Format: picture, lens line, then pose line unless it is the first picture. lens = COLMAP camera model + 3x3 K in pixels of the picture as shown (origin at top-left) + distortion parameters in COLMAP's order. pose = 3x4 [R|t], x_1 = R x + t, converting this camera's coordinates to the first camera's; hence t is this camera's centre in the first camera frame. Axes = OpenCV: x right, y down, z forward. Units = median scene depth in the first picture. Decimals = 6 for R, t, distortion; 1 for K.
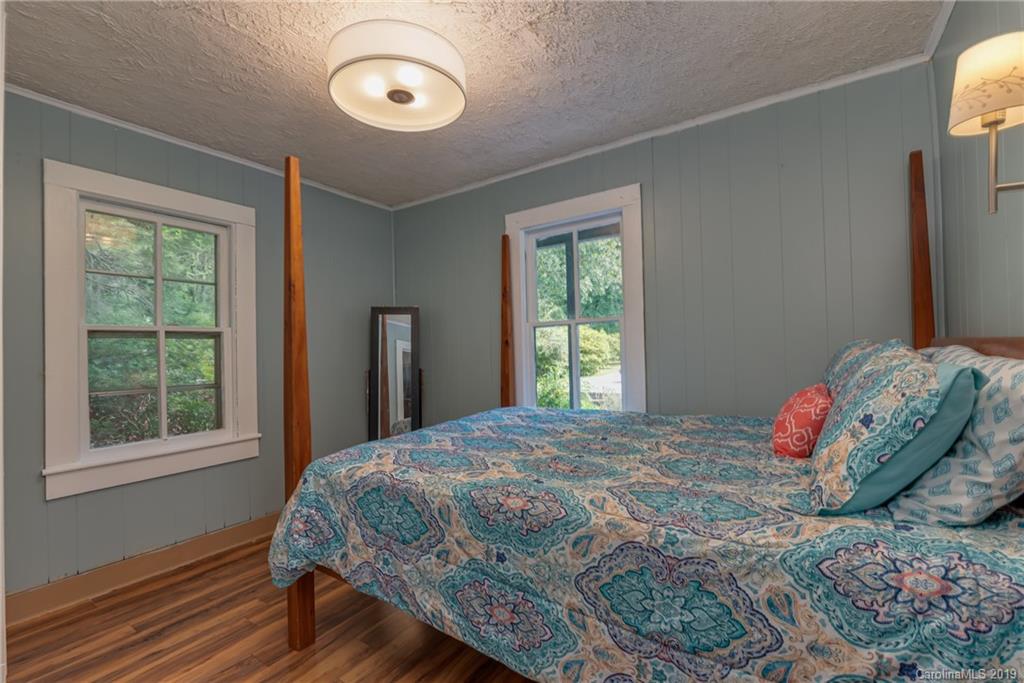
lens RADIAL K [[440.1, 0, 509.3], [0, 440.1, 345.4], [0, 0, 1]] dist [-0.000753, -0.000402]
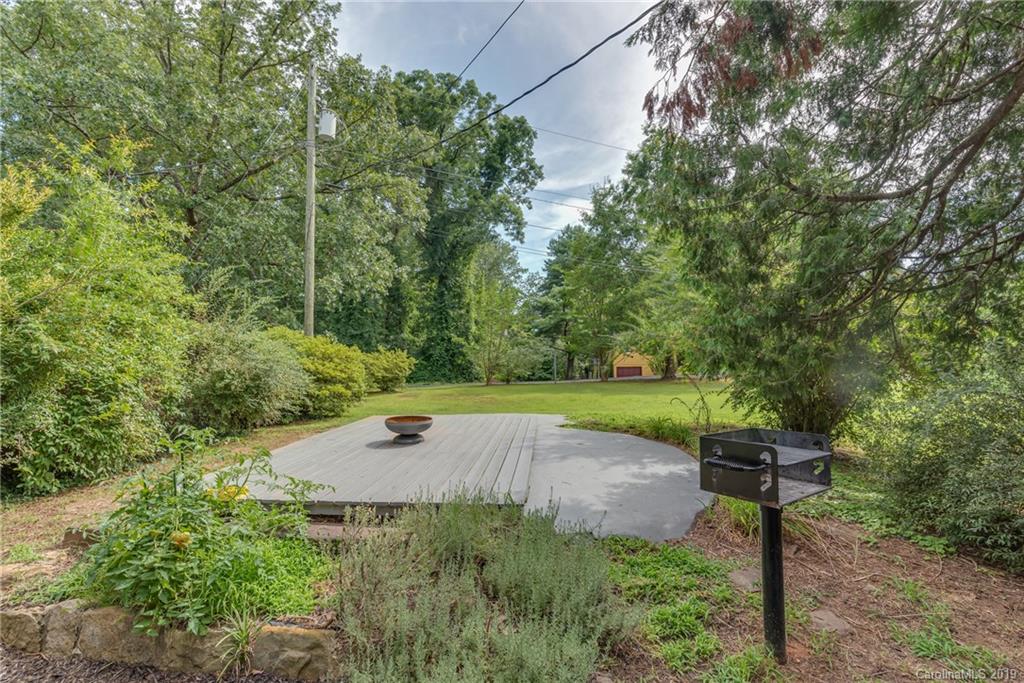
lens RADIAL K [[440.1, 0, 509.3], [0, 440.1, 345.4], [0, 0, 1]] dist [-0.000753, -0.000402]
pose [[0.857062, 0.035836, 0.513965, 0.078612], [-0.009150, 0.998479, -0.054361, -0.002346], [-0.515132, 0.041888, 0.856087, 0.351184]]
